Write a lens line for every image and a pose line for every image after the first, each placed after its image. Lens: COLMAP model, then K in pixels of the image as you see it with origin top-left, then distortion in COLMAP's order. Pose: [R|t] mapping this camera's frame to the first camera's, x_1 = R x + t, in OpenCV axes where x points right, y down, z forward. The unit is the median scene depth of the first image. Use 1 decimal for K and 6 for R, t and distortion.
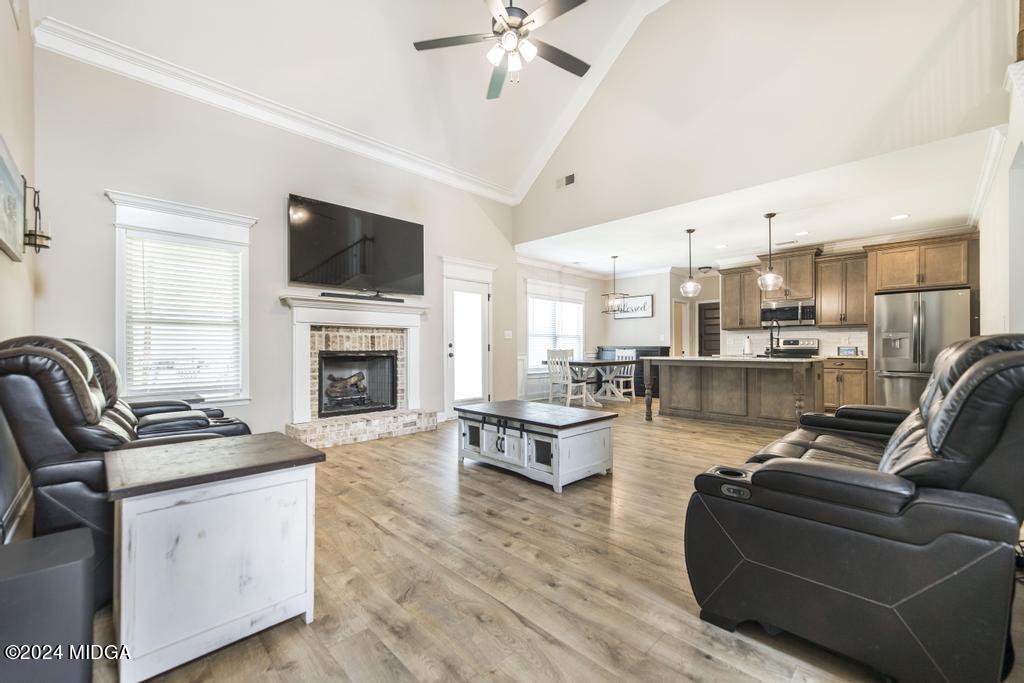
lens RADIAL K [[412.0, 0, 507.7], [0, 412.0, 347.1], [0, 0, 1]] dist [-0.002092, -0.001365]
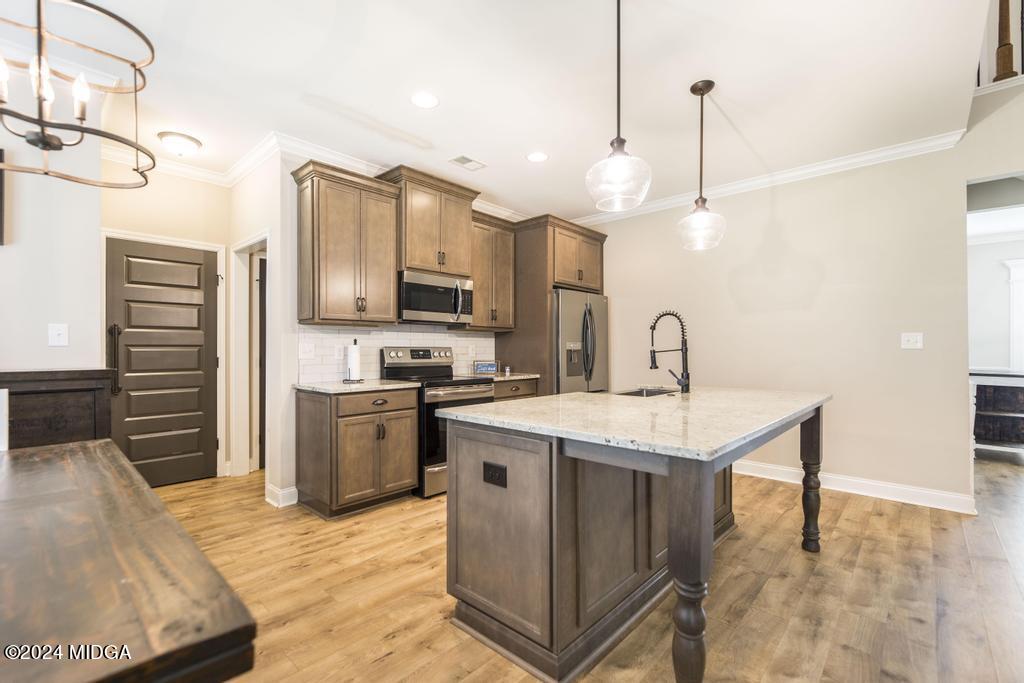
lens RADIAL K [[450.1, 0, 502.6], [0, 450.1, 343.6], [0, 0, 1]] dist [-0.013075, 0.002187]
pose [[-0.052910, 0.010715, 0.998542, 0.132926], [-0.001277, 0.999941, -0.010798, -0.023270], [-0.998598, -0.001846, -0.052893, 1.176120]]
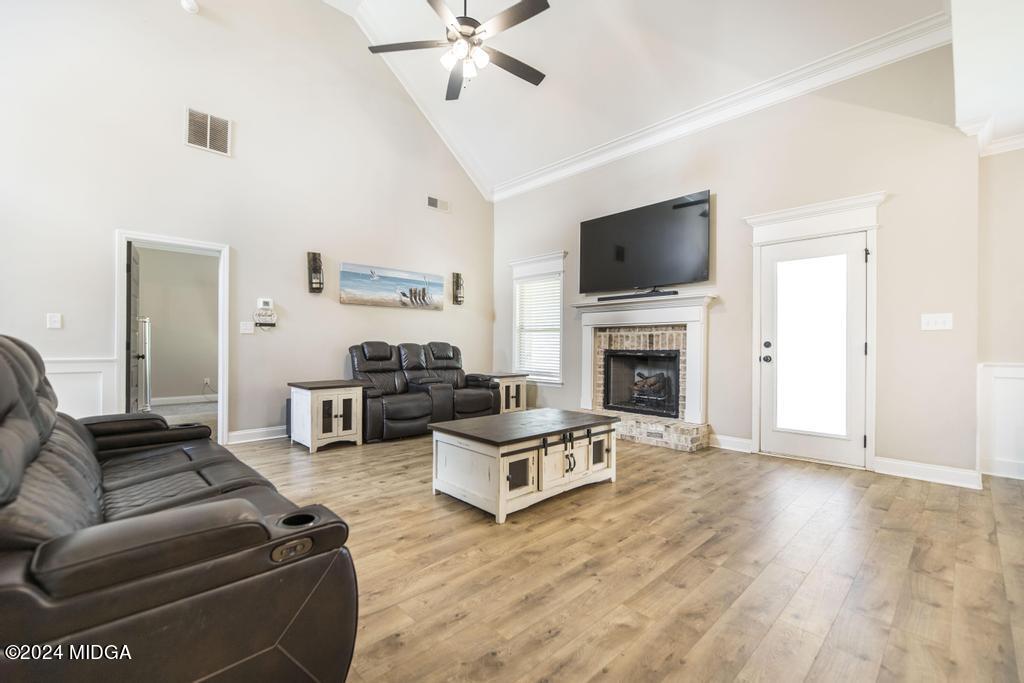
lens RADIAL K [[428.4, 0, 507.8], [0, 428.4, 349.1], [0, 0, 1]] dist [-0.003736, 0.000261]
pose [[-0.010359, 0.007269, -0.999920, 0.609227], [-0.005991, 0.999955, 0.007331, 0.000737], [0.999928, 0.006067, -0.010315, 0.634447]]
